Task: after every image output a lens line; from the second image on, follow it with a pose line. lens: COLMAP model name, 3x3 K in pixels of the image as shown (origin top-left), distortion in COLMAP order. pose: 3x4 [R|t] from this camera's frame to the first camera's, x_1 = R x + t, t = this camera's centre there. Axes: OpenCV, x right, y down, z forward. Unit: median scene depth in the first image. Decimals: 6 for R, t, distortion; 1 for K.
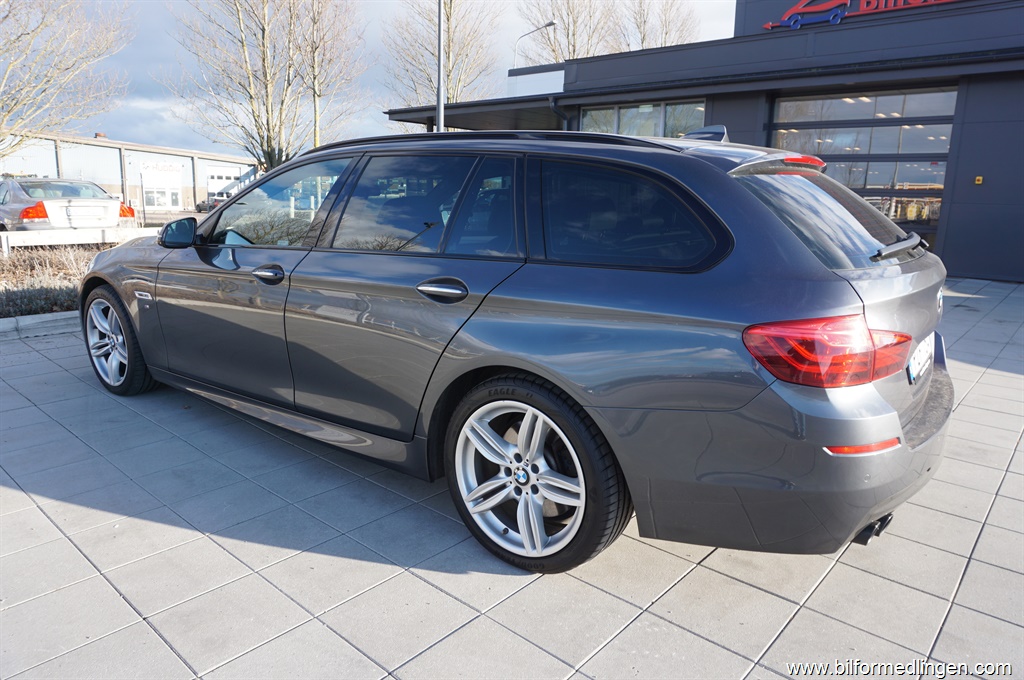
lens RADIAL K [[683.2, 0, 511.2], [0, 683.2, 343.0], [0, 0, 1]] dist [-0.050001, 0.035599]
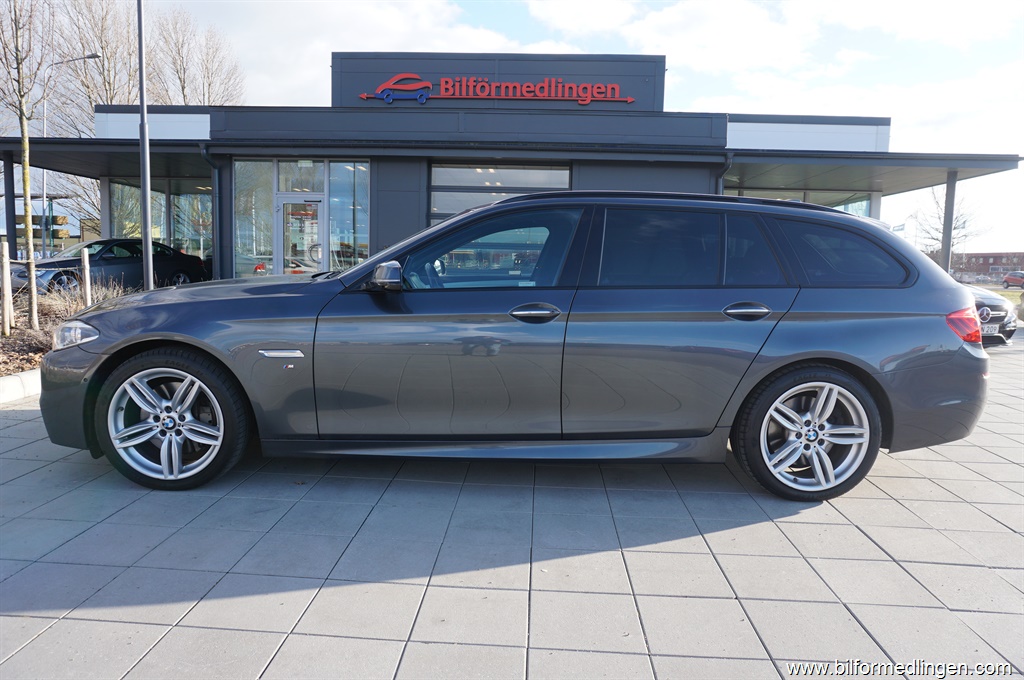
lens RADIAL K [[683.2, 0, 519.0], [0, 683.2, 347.1], [0, 0, 1]] dist [-0.050001, 0.035599]
pose [[0.776419, -0.081548, 0.624919, -0.346157], [0.127023, 0.991492, -0.028435, -0.006790], [-0.617284, 0.101456, 0.780171, 0.064972]]
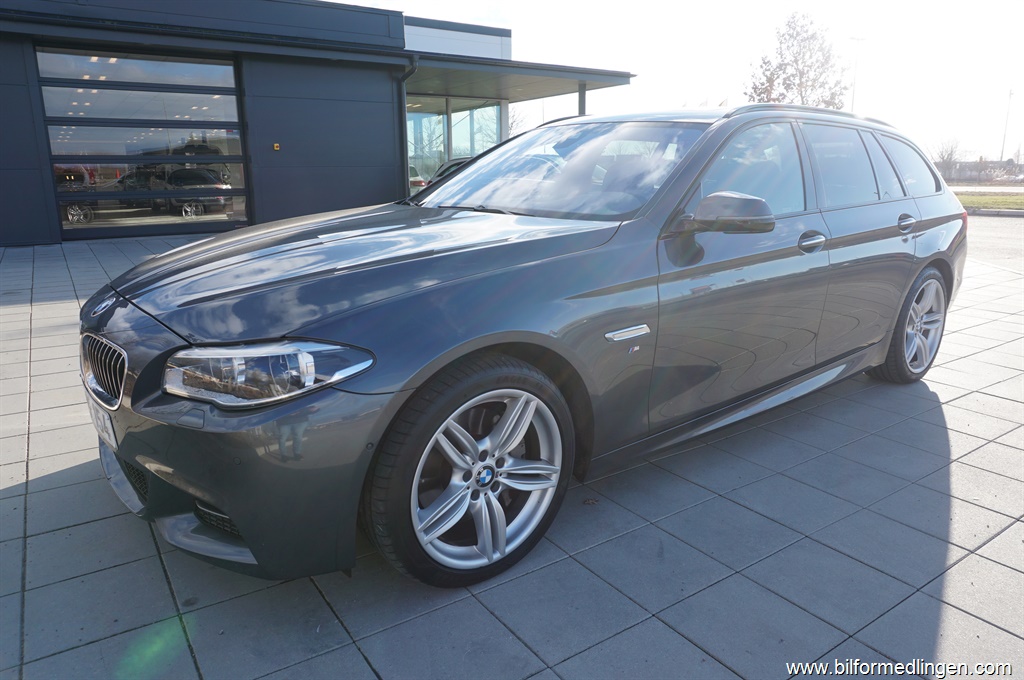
lens RADIAL K [[683.2, 0, 515.9], [0, 683.2, 329.3], [0, 0, 1]] dist [-0.050001, 0.035599]
pose [[0.237205, -0.243732, 0.940388, -0.471888], [0.218620, 0.956577, 0.192783, -0.092116], [-0.946541, 0.159859, 0.280189, 0.402328]]
